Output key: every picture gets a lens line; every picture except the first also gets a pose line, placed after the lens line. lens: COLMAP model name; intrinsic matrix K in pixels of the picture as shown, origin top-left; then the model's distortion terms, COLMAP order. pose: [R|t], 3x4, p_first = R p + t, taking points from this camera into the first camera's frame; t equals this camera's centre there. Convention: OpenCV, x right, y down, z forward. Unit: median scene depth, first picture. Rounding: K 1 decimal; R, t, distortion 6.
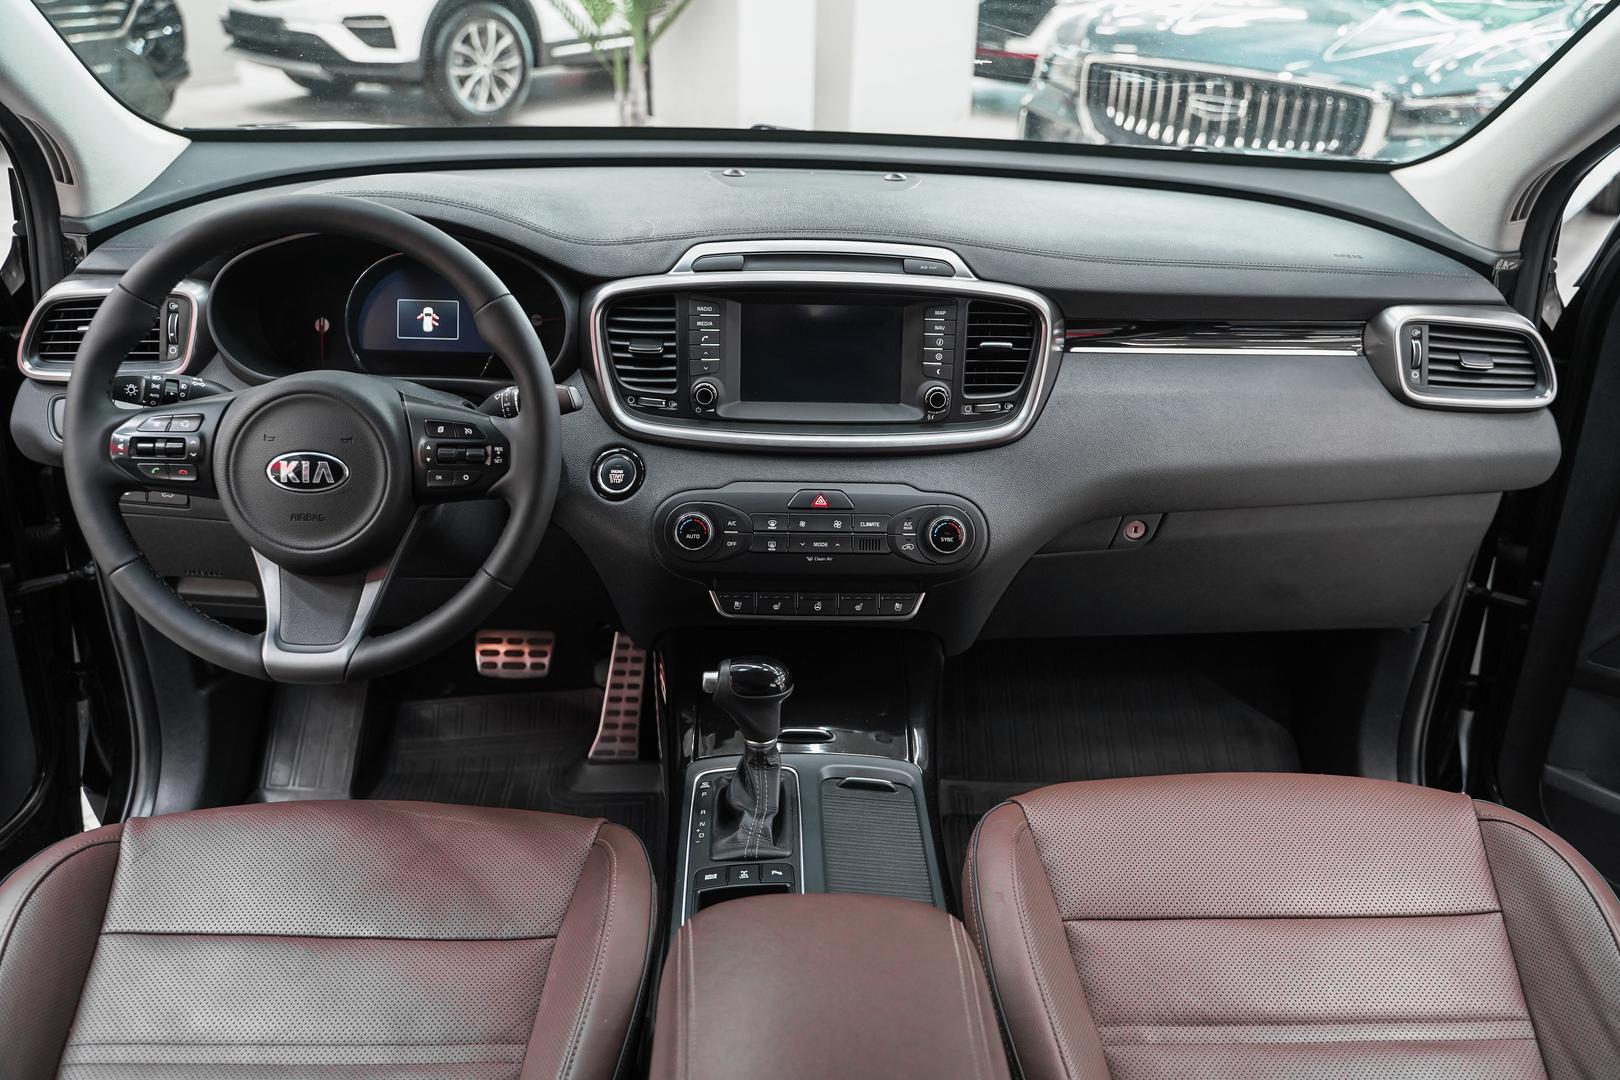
lens RADIAL K [[1294.4, 0, 817.1], [0, 1294.4, 528.9], [0, 0, 1]] dist [-0.007423, -0.001473]
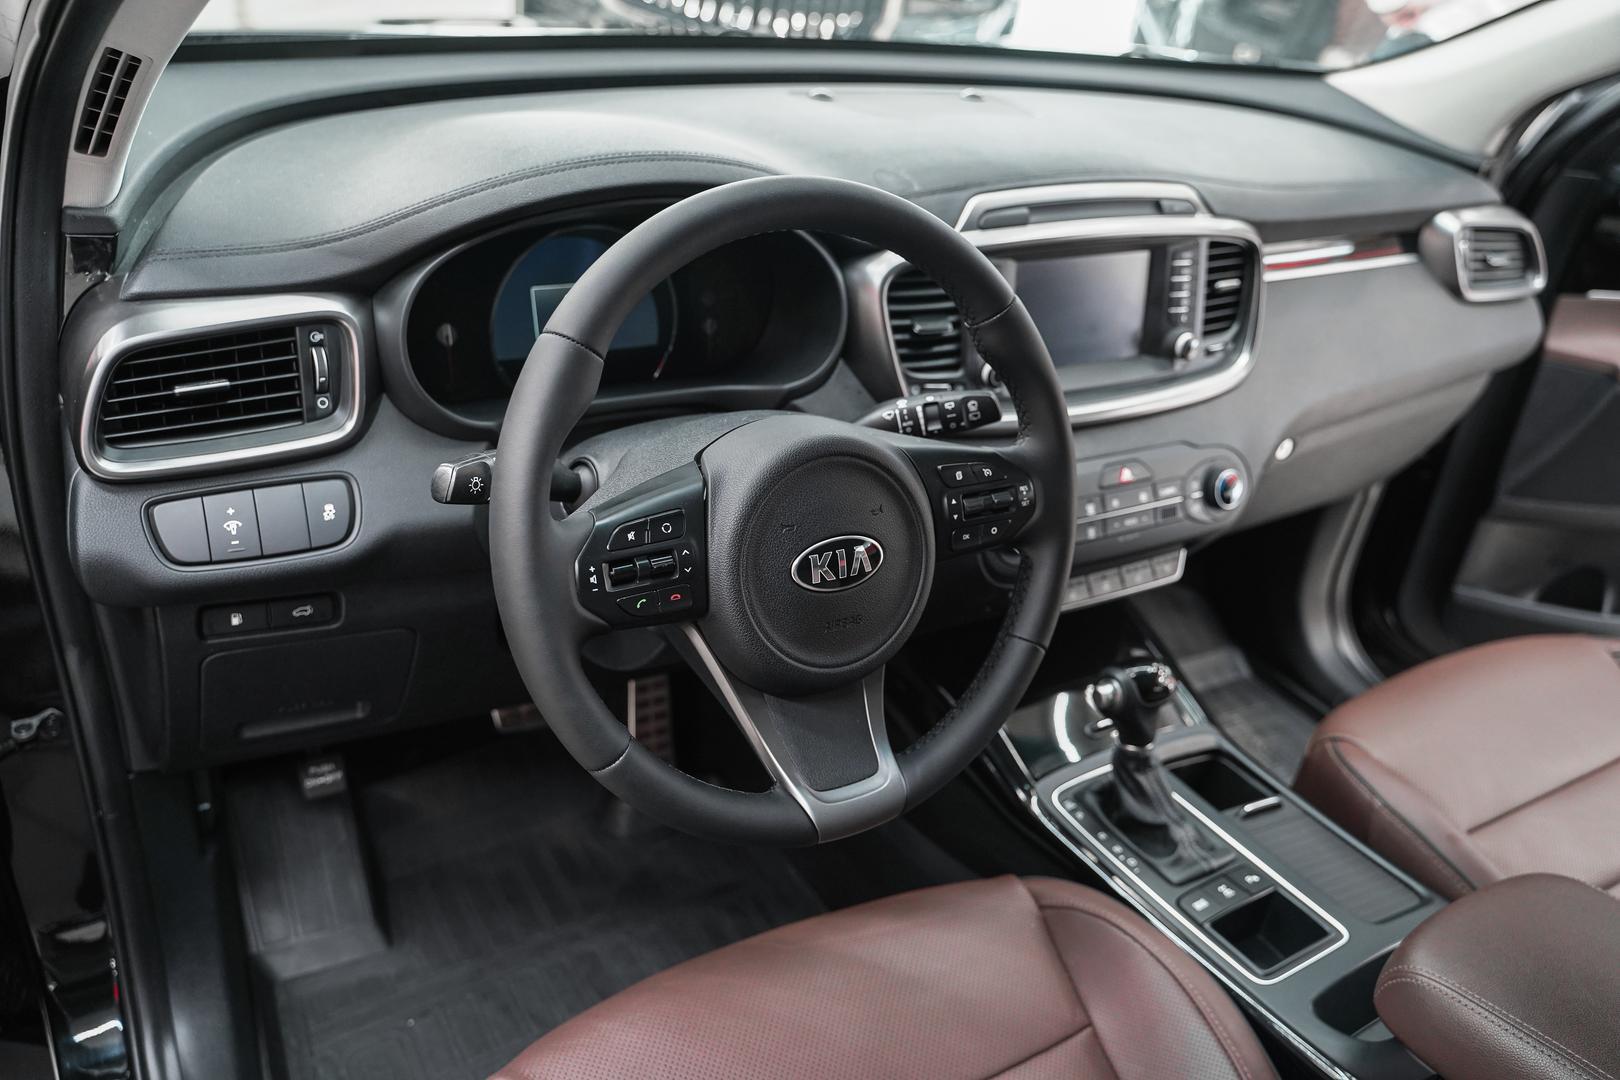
lens RADIAL K [[1284.0, 0, 809.8], [0, 1284.0, 544.5], [0, 0, 1]] dist [-0.015095, 0.008868]
pose [[0.874942, -0.181446, 0.448948, -0.599618], [0.127970, 0.980822, 0.147010, -0.133836], [-0.467012, -0.071173, 0.881382, 0.298793]]
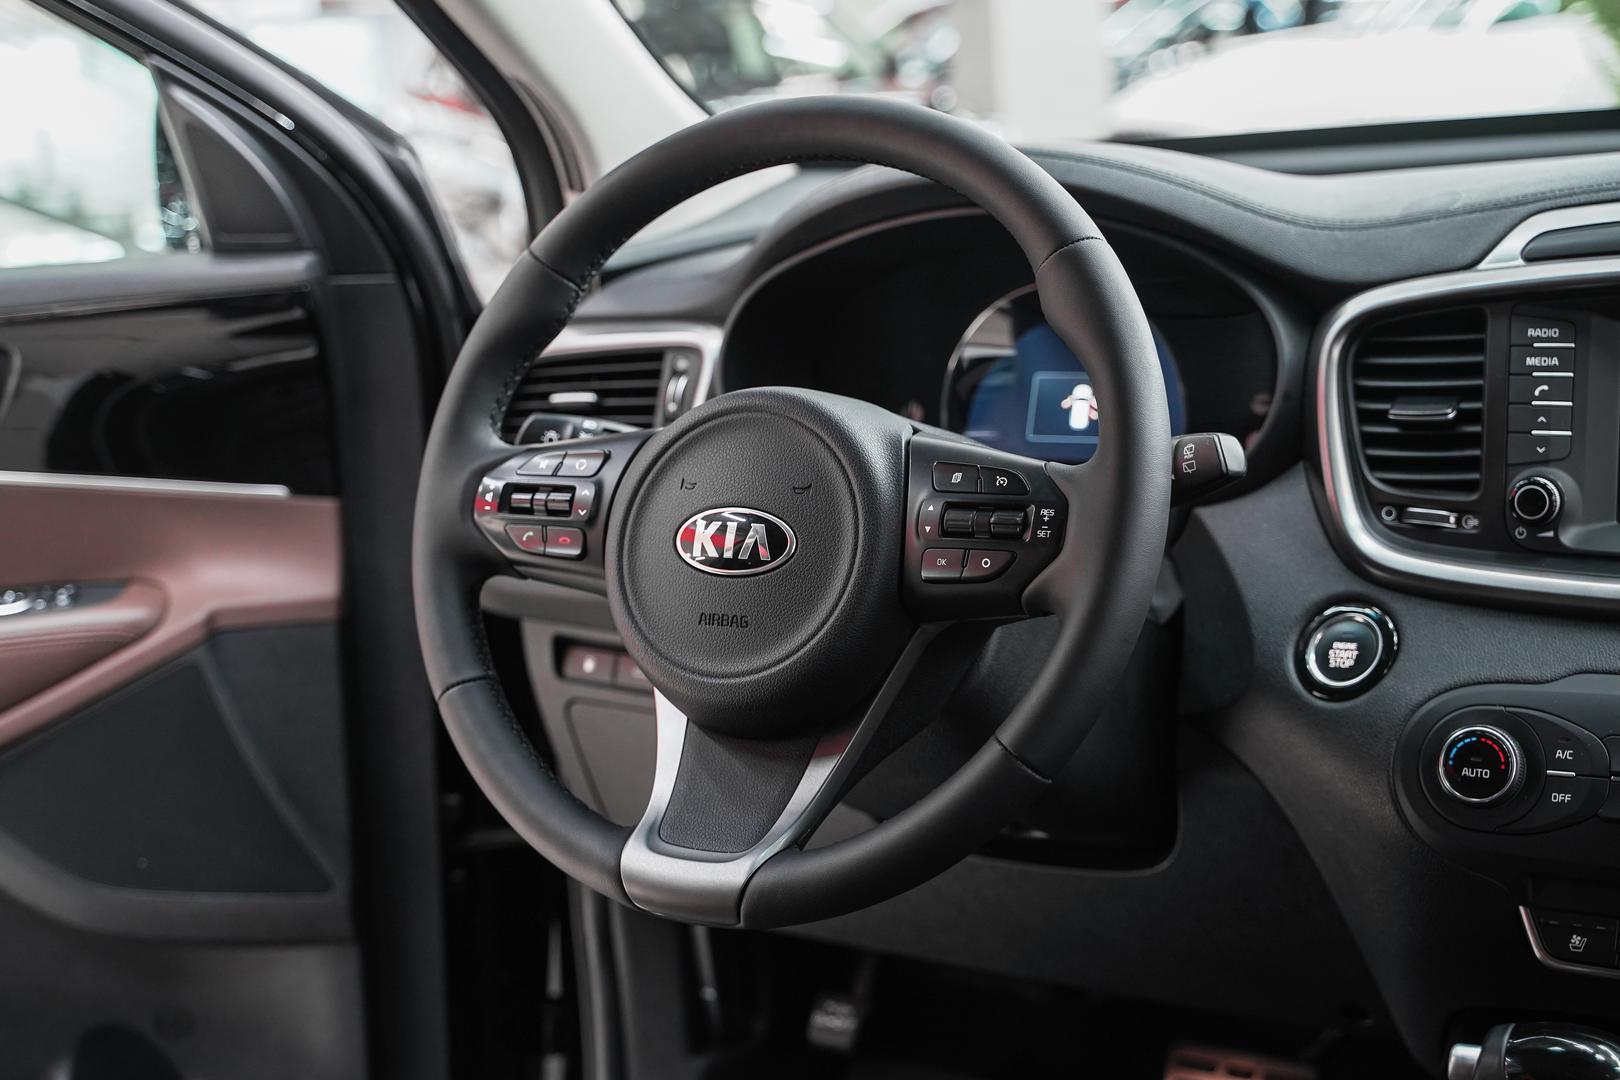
lens RADIAL K [[2218.9, 0, 802.5], [0, 2218.9, 516.9], [0, 0, 1]] dist [0.012503, -0.009663]
pose [[0.847788, 0.008365, -0.530270, 0.125994], [-0.145125, 0.965370, -0.216795, 0.126246], [0.510093, 0.260752, 0.819643, 0.166972]]
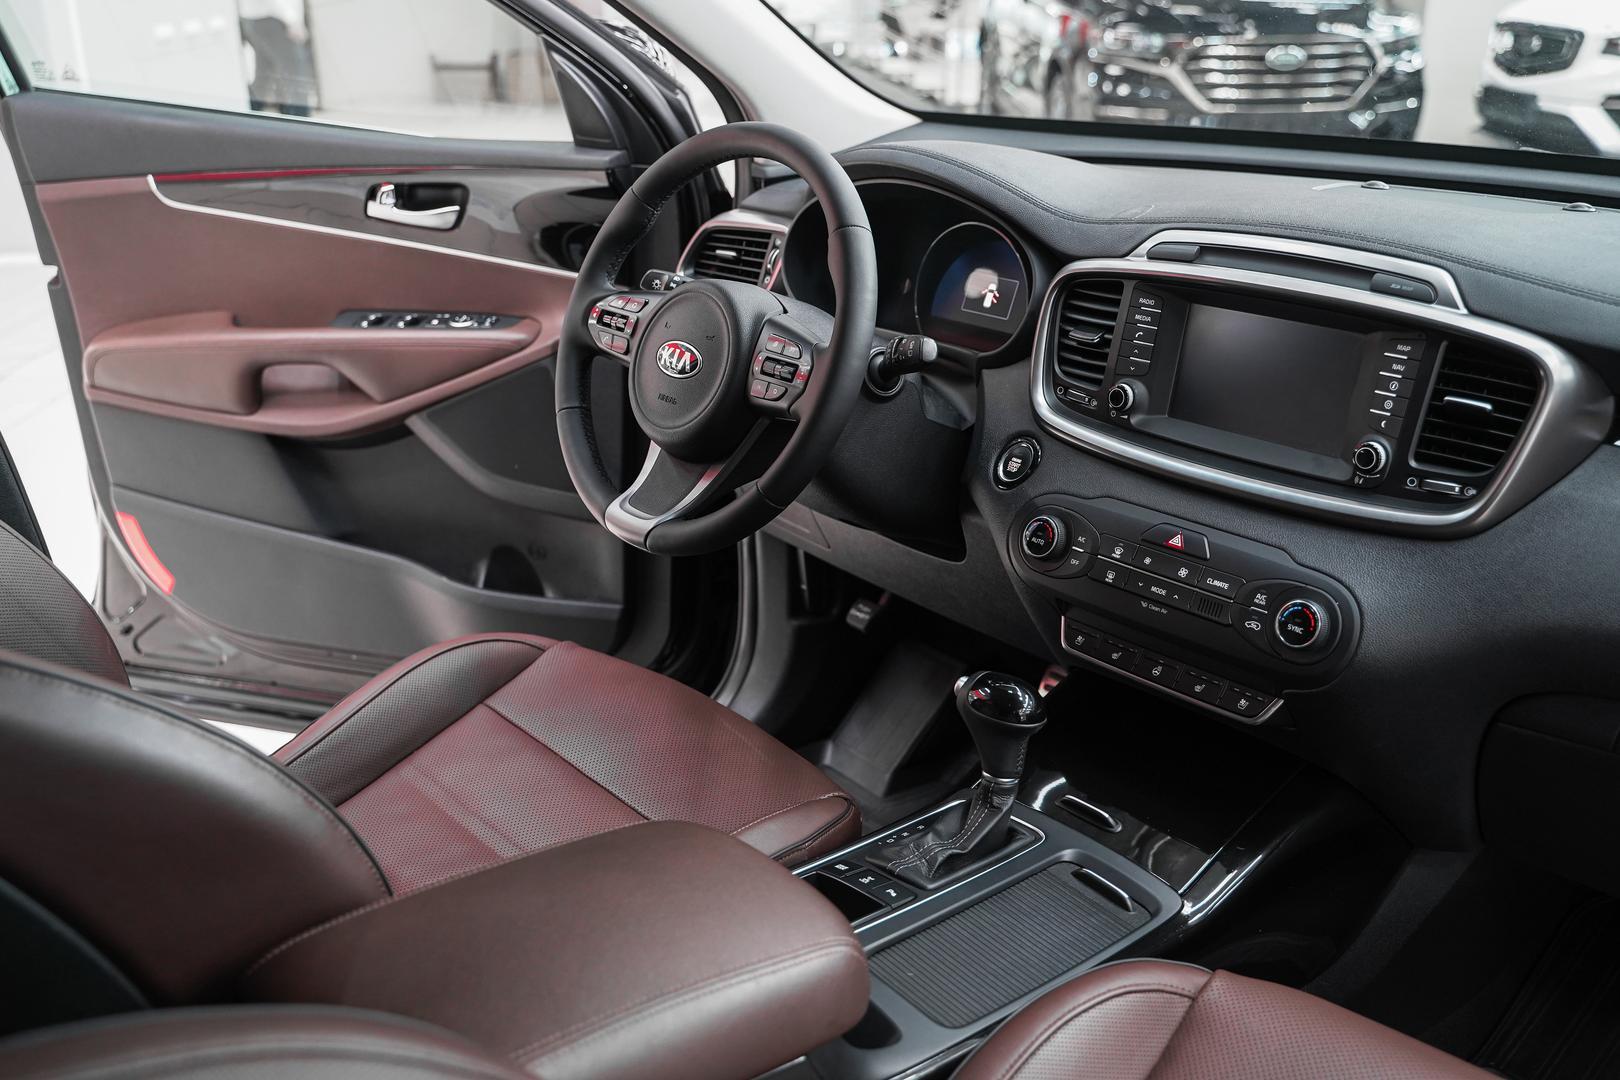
lens RADIAL K [[1522.4, 0, 788.0], [0, 1522.4, 521.0], [0, 0, 1]] dist [-0.006598, 0.004586]
pose [[0.629501, 0.232429, -0.741421, 0.551126], [-0.317206, 0.947948, 0.027850, 0.017577], [0.709302, 0.217652, 0.670462, 0.174955]]
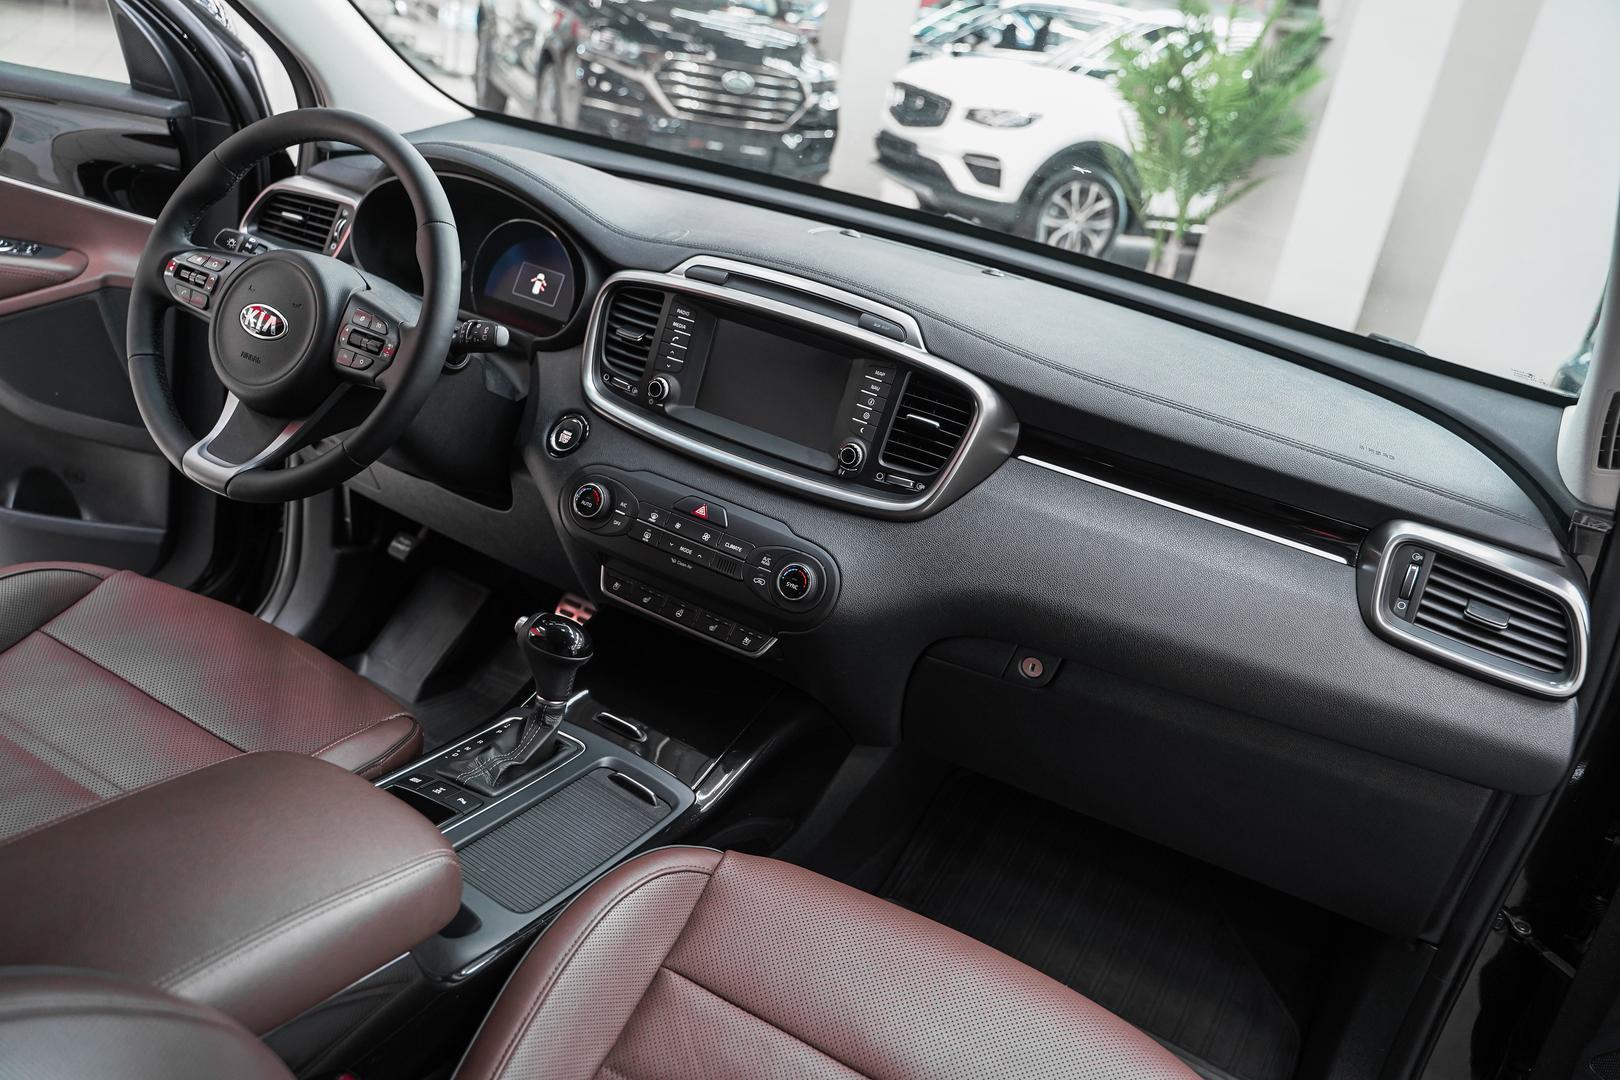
lens RADIAL K [[1284.0, 0, 809.8], [0, 1284.0, 544.5], [0, 0, 1]] dist [-0.015095, 0.008868]
pose [[0.852695, 0.309985, -0.420500, 0.503583], [-0.356841, 0.933492, -0.035452, 0.008670], [0.381544, 0.180281, 0.906600, 0.115492]]
